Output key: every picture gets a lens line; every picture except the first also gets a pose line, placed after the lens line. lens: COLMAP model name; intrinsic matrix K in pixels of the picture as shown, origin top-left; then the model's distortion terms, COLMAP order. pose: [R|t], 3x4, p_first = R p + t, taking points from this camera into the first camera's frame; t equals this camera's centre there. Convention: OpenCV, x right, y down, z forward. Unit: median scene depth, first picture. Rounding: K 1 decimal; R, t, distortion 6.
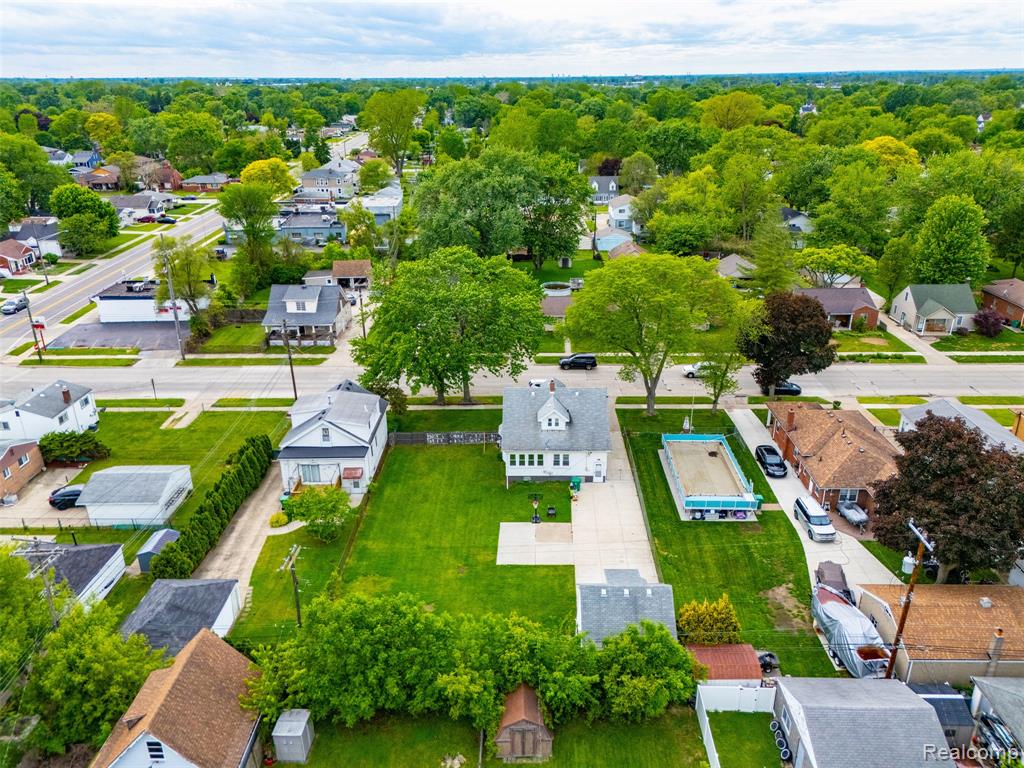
lens RADIAL K [[751.9, 0, 514.5], [0, 751.9, 383.7], [0, 0, 1]] dist [0.079404, -0.077162]
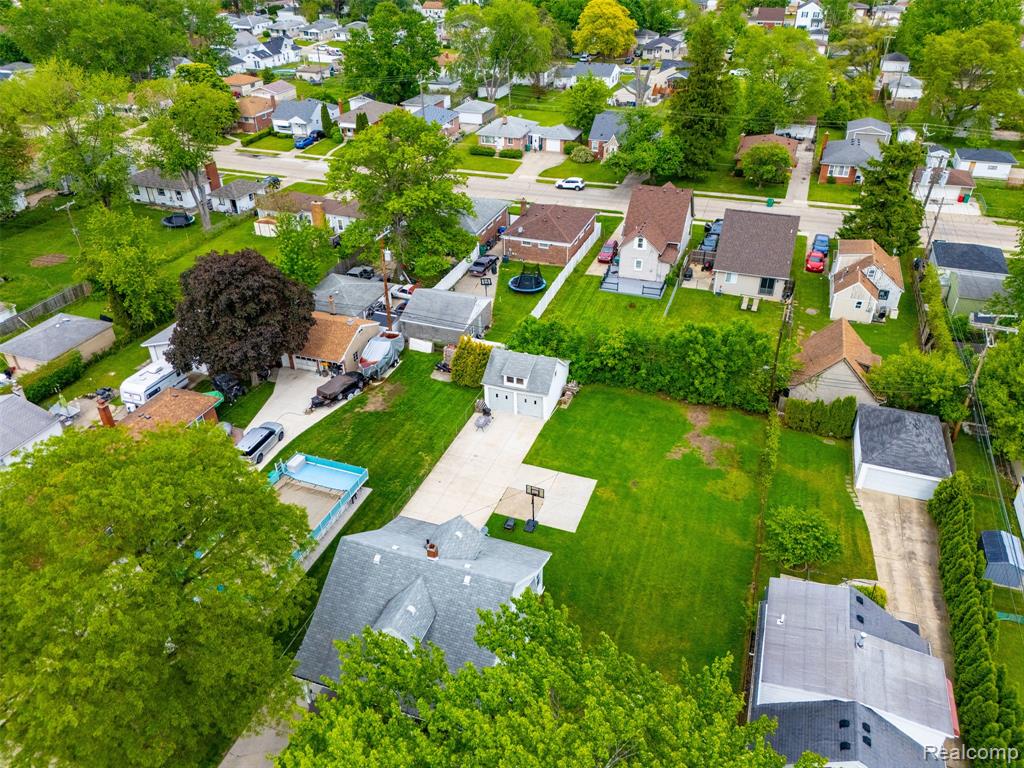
lens RADIAL K [[751.9, 0, 514.5], [0, 751.9, 383.7], [0, 0, 1]] dist [0.079404, -0.077162]
pose [[-0.947931, -0.157583, 0.276756, -0.124376], [0.133102, 0.593442, 0.793795, -0.448426], [-0.289327, 0.789300, -0.541568, 1.064289]]
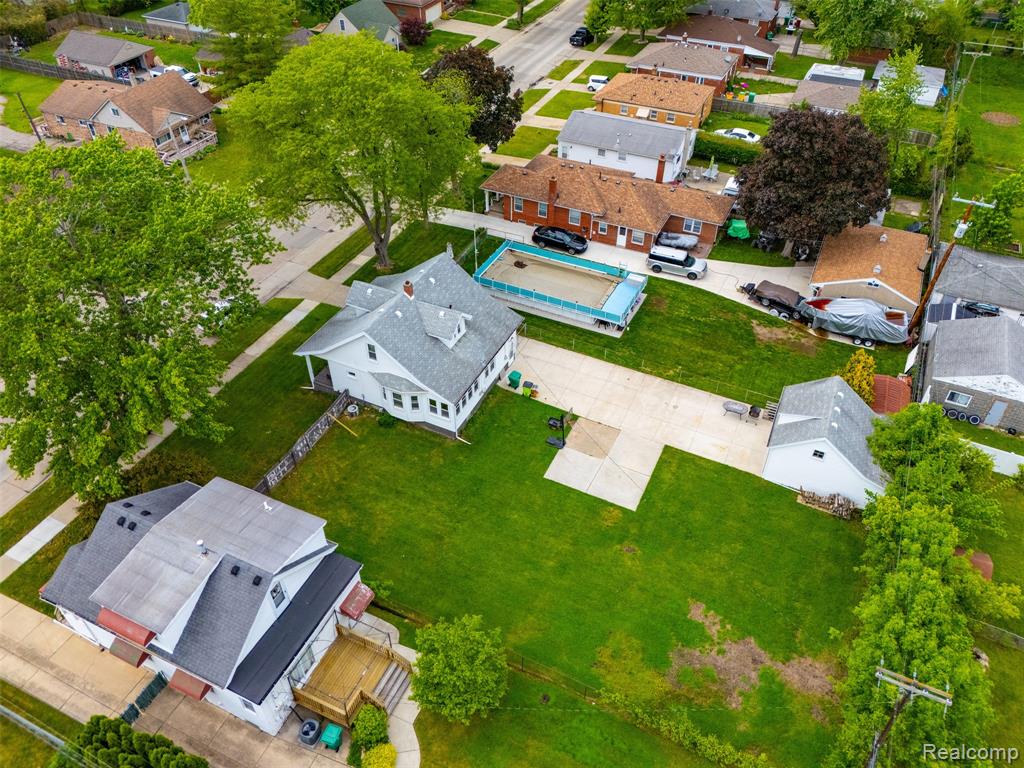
lens RADIAL K [[751.9, 0, 514.5], [0, 751.9, 383.7], [0, 0, 1]] dist [0.079404, -0.077162]
pose [[0.413979, -0.594274, 0.689536, -0.382753], [0.339989, 0.803617, 0.488474, -0.203084], [-0.844410, 0.032216, 0.534727, 0.505350]]
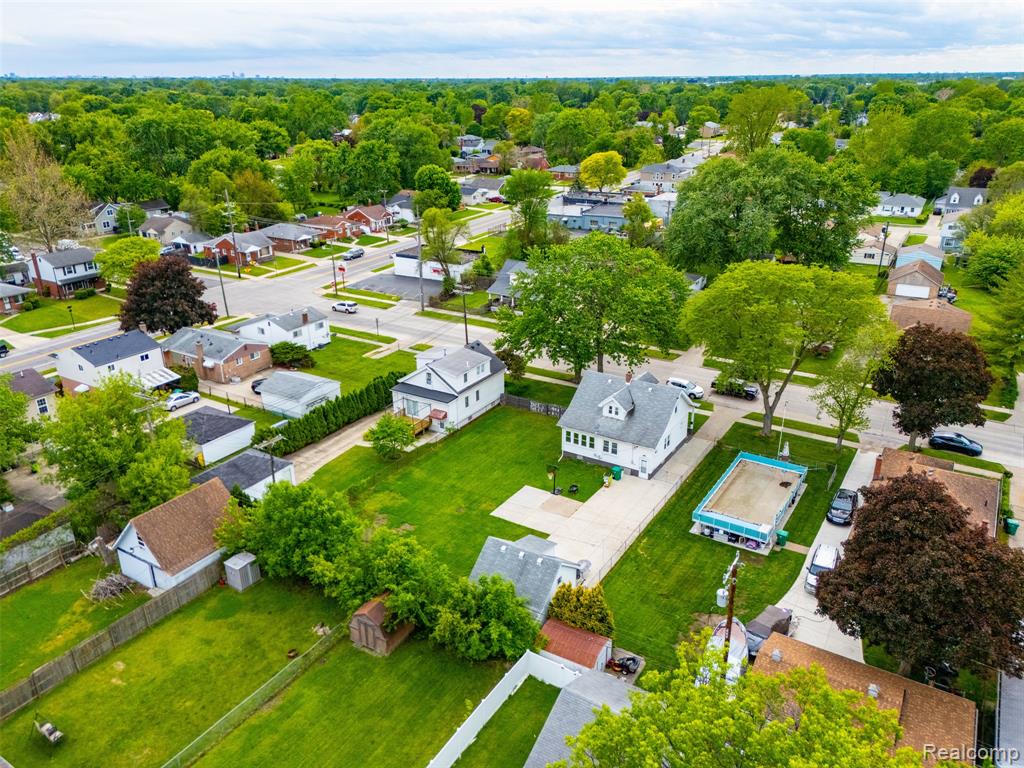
lens RADIAL K [[751.9, 0, 514.5], [0, 751.9, 383.7], [0, 0, 1]] dist [0.079404, -0.077162]
pose [[0.858559, 0.194461, -0.474406, 0.362851], [-0.193263, 0.979776, 0.051855, -0.010040], [0.474895, 0.047164, 0.878778, 0.025049]]
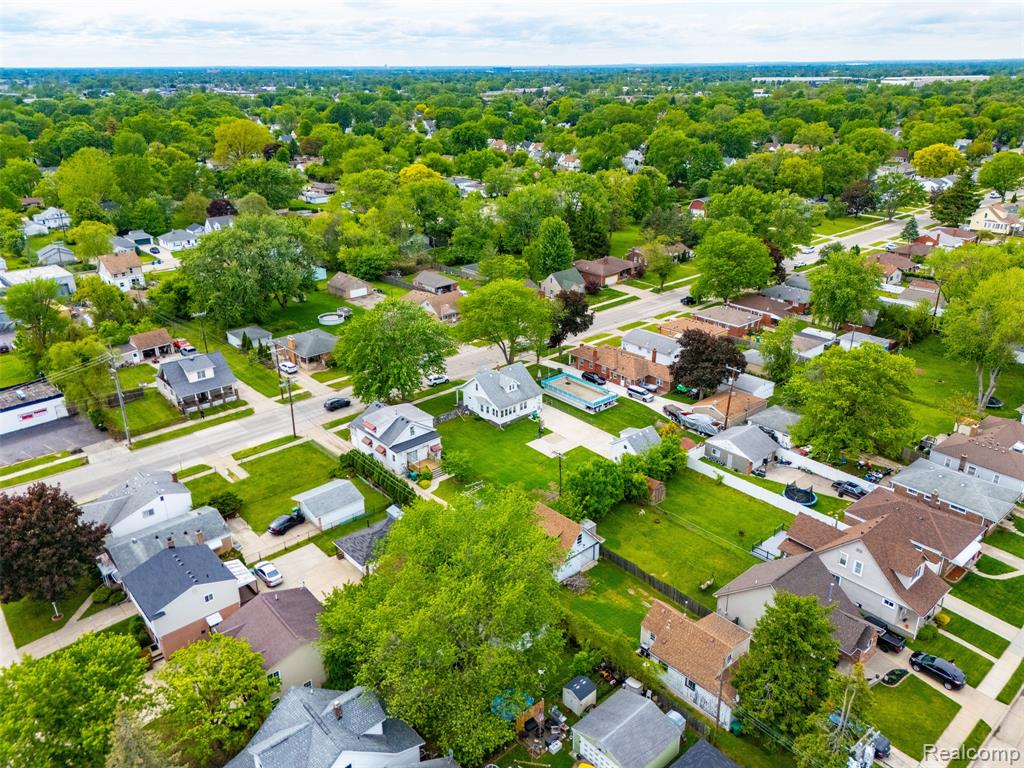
lens RADIAL K [[751.9, 0, 514.5], [0, 751.9, 383.7], [0, 0, 1]] dist [0.079404, -0.077162]
pose [[0.740862, -0.258038, 0.620113, -0.883704], [0.254155, 0.962308, 0.096786, -0.106288], [-0.621714, 0.085900, 0.778520, -0.306237]]
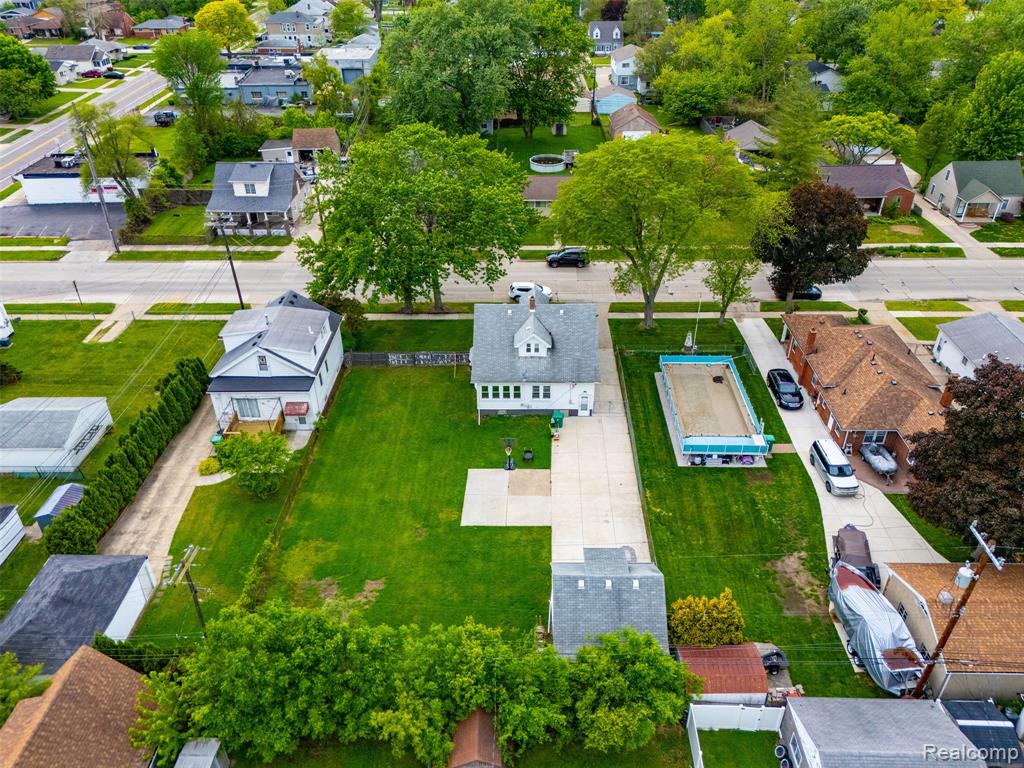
lens RADIAL K [[751.9, 0, 514.5], [0, 751.9, 383.7], [0, 0, 1]] dist [0.079404, -0.077162]
pose [[1.000000, -0.000173, 0.000350, 0.027020], [0.000107, 0.983442, 0.181226, -0.054319], [-0.000376, -0.181226, 0.983441, 0.137182]]
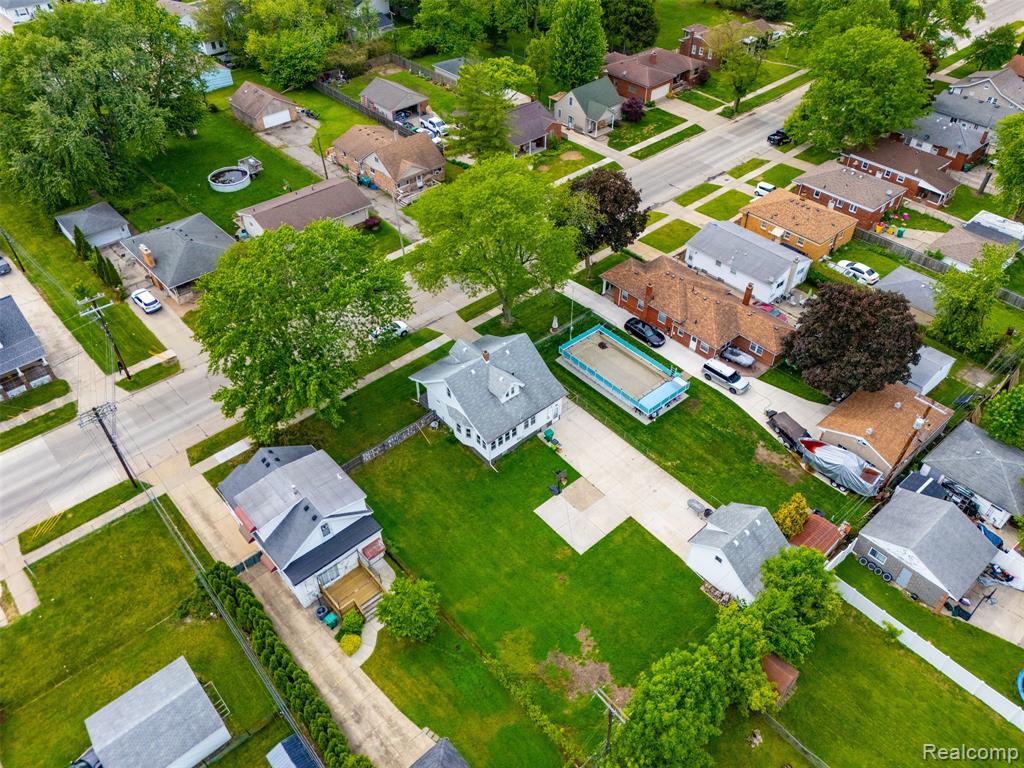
lens RADIAL K [[751.9, 0, 514.5], [0, 751.9, 383.7], [0, 0, 1]] dist [0.079404, -0.077162]
pose [[0.740138, -0.448568, 0.500982, -0.379522], [0.252880, 0.875983, 0.410737, -0.317274], [-0.623095, -0.177313, 0.761782, 0.211405]]
